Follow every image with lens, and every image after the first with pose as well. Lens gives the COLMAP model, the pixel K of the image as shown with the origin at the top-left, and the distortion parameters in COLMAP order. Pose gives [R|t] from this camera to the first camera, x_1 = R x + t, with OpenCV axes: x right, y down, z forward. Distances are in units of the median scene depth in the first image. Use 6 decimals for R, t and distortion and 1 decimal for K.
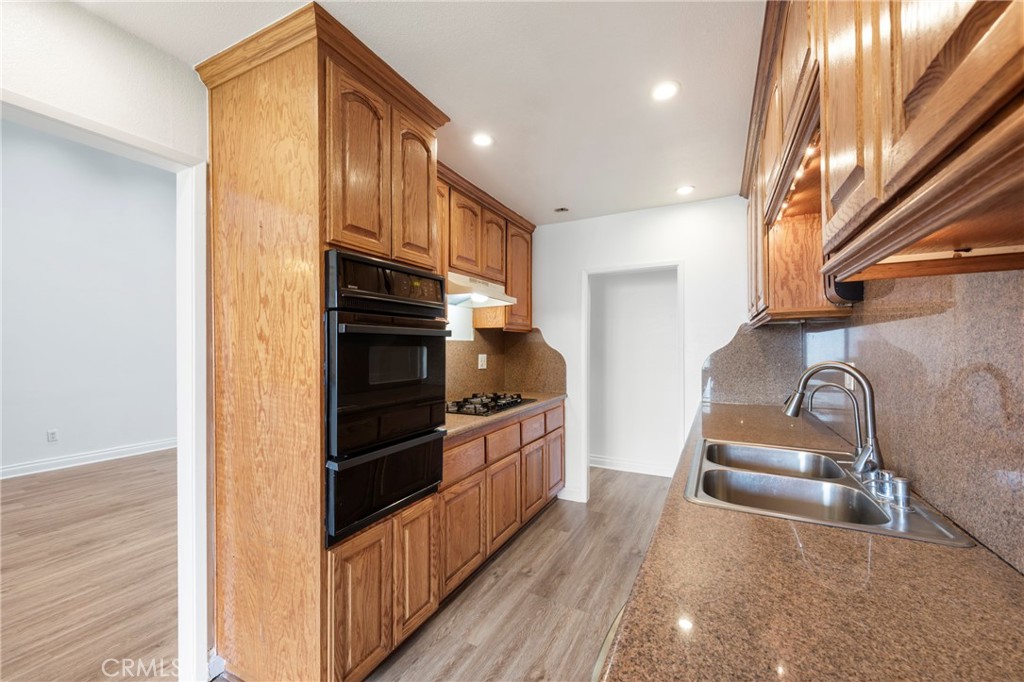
lens RADIAL K [[403.8, 0, 513.0], [0, 403.8, 347.5], [0, 0, 1]] dist [0.013107, -0.003219]
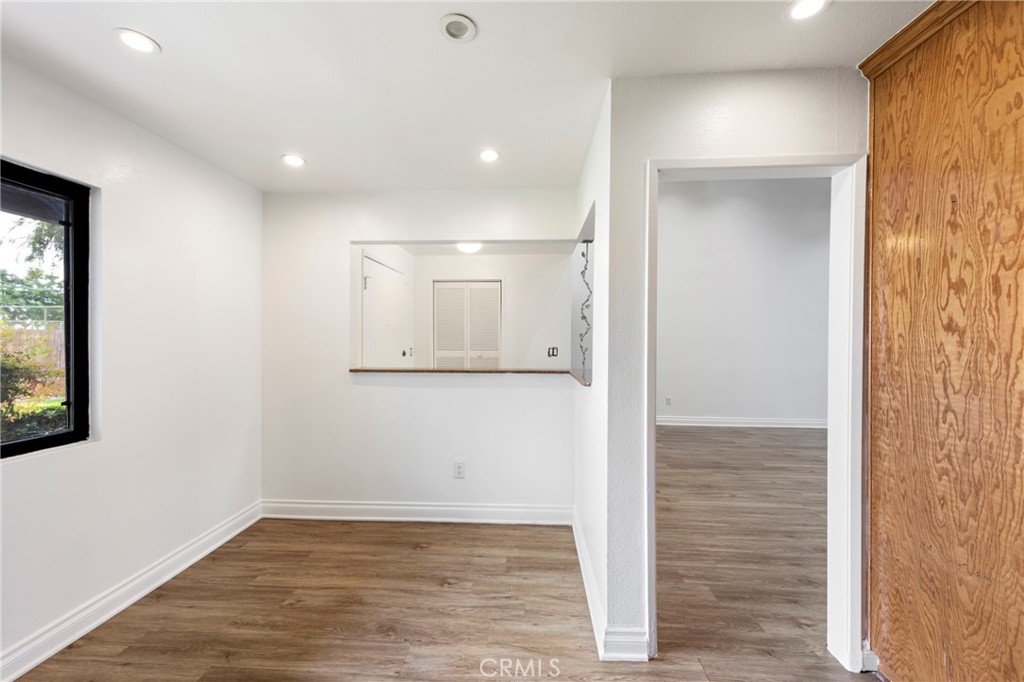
lens RADIAL K [[403.8, 0, 509.4], [0, 403.8, 340.9], [0, 0, 1]] dist [0.013107, -0.003219]
pose [[0.396389, 0.010770, -0.918020, -0.179612], [-0.008901, 0.999929, 0.007888, 0.004091], [0.918040, 0.005045, 0.396457, -0.212533]]
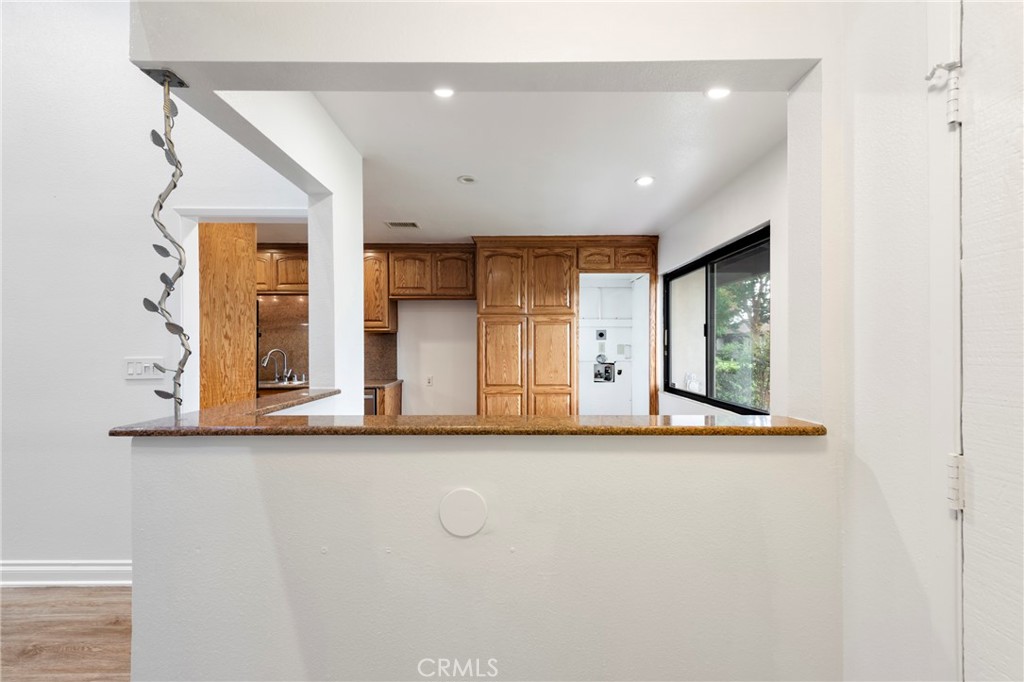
lens RADIAL K [[403.8, 0, 510.0], [0, 403.8, 347.3], [0, 0, 1]] dist [0.013107, -0.003219]
pose [[-0.453565, 0.002641, 0.891219, -2.677865], [0.007555, 0.999971, 0.000882, 0.027701], [-0.891191, 0.007133, -0.453572, 0.660823]]
